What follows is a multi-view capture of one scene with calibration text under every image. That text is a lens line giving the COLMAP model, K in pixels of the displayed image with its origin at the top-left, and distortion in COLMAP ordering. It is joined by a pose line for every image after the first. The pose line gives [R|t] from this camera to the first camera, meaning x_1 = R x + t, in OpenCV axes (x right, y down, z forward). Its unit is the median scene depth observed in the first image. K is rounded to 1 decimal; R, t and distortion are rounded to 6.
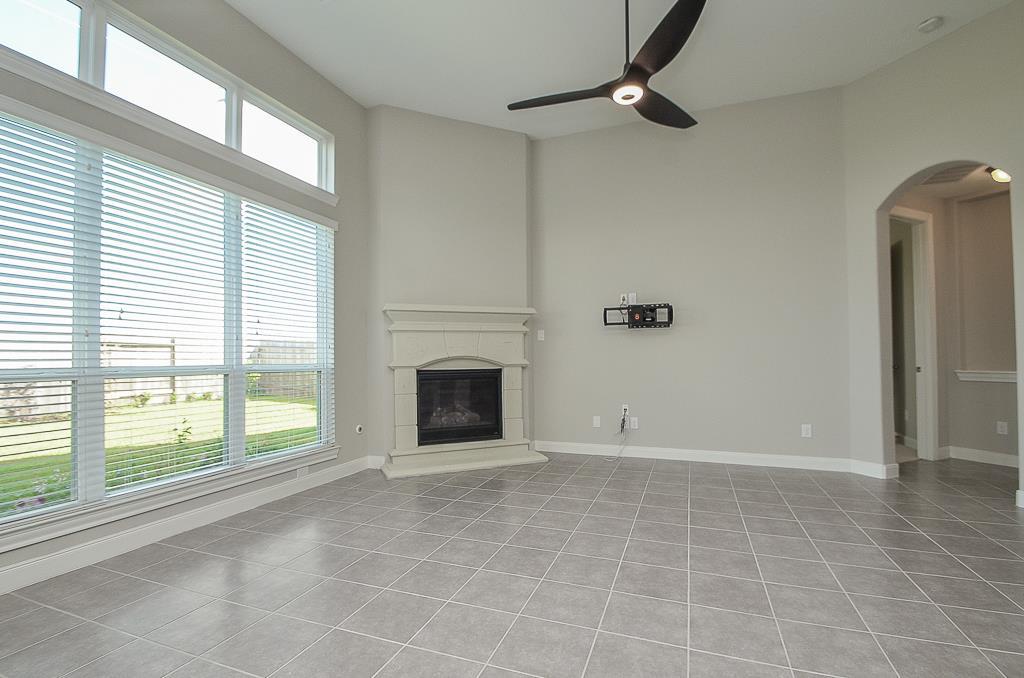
lens RADIAL K [[452.0, 0, 513.8], [0, 452.0, 352.4], [0, 0, 1]] dist [0.002189, -0.007852]
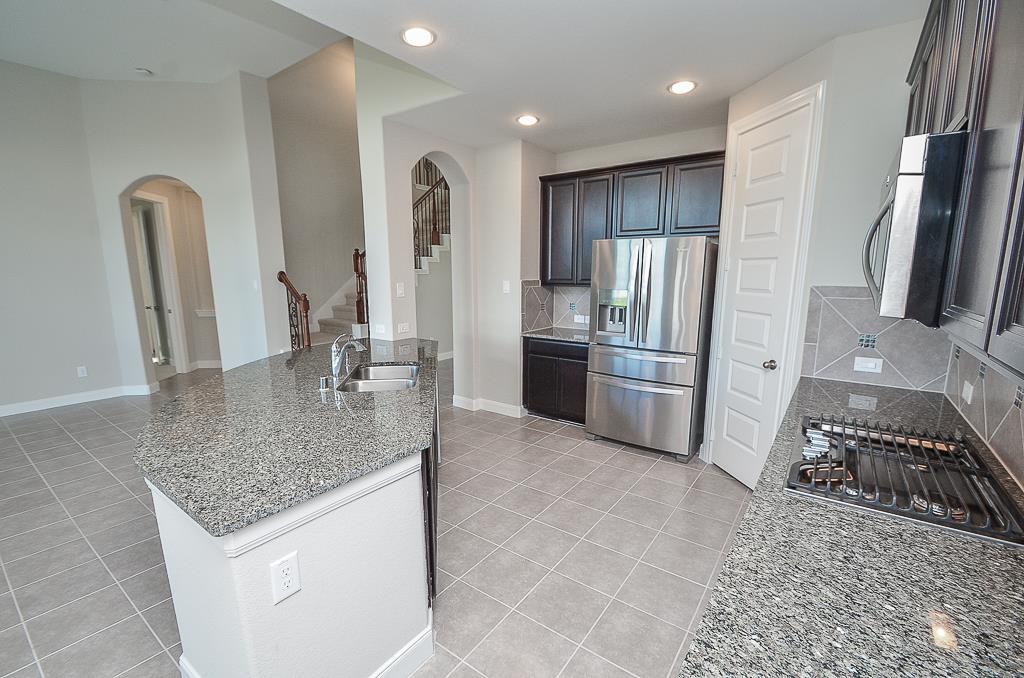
lens RADIAL K [[452.0, 0, 513.8], [0, 452.0, 352.4], [0, 0, 1]] dist [0.002189, -0.007852]
pose [[0.257091, -0.166996, 0.951849, -0.203939], [-0.019564, 0.983855, 0.177895, -0.118178], [-0.966189, -0.064357, 0.249673, -0.433975]]
